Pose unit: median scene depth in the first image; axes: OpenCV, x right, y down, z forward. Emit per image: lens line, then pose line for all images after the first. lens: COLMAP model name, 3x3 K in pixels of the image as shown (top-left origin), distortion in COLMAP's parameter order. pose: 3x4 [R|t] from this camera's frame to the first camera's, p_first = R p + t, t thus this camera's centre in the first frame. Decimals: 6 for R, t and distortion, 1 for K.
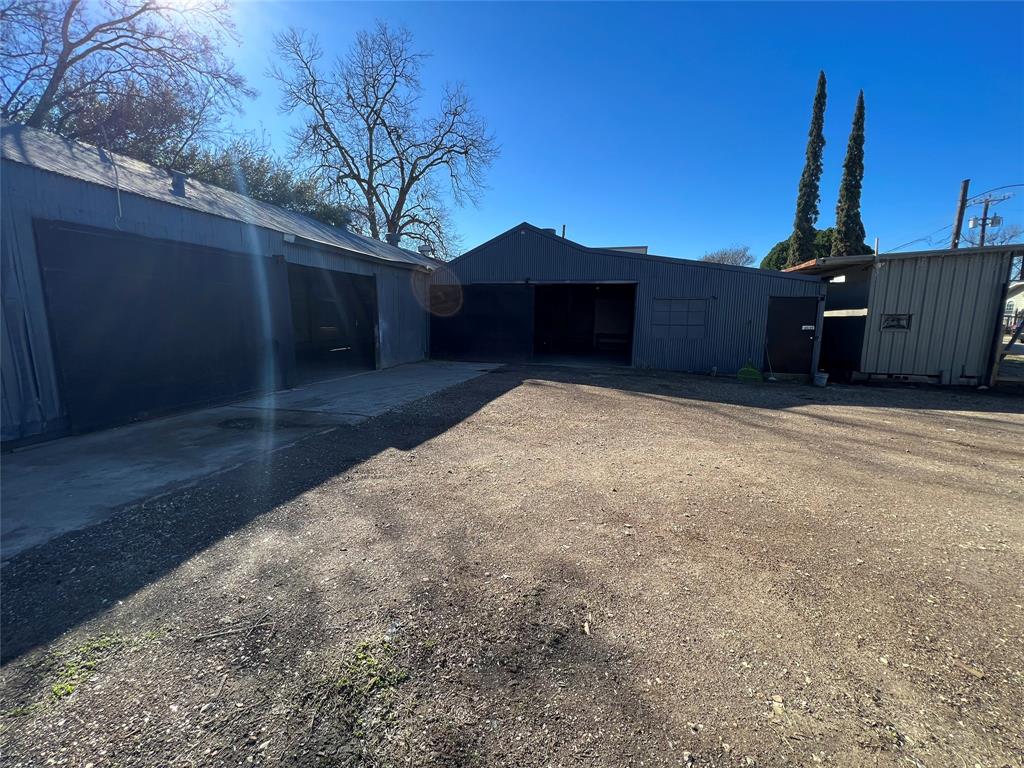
lens RADIAL K [[410.2, 0, 512.0], [0, 410.2, 384.0], [0, 0, 1]] dist [-0.003750, -0.000108]
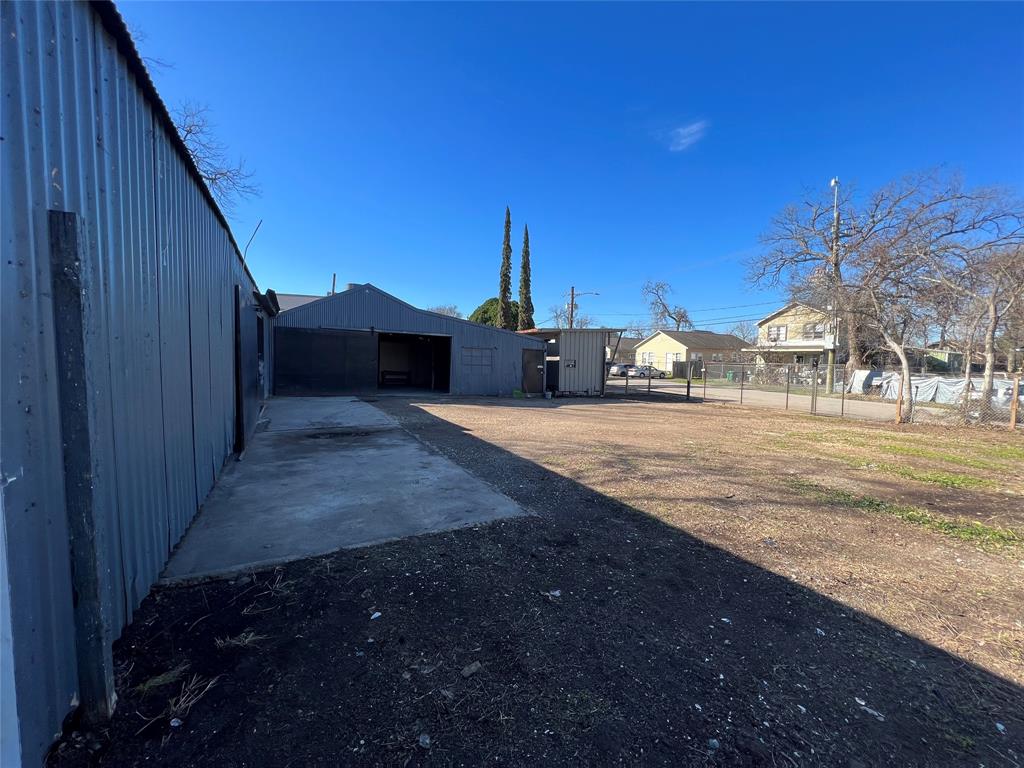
lens RADIAL K [[410.2, 0, 512.0], [0, 410.2, 384.0], [0, 0, 1]] dist [-0.003750, -0.000108]
pose [[0.743960, -0.025243, 0.667747, -0.500940], [0.086762, 0.994476, -0.059071, 0.028230], [-0.662567, 0.101881, 0.742041, -0.206814]]
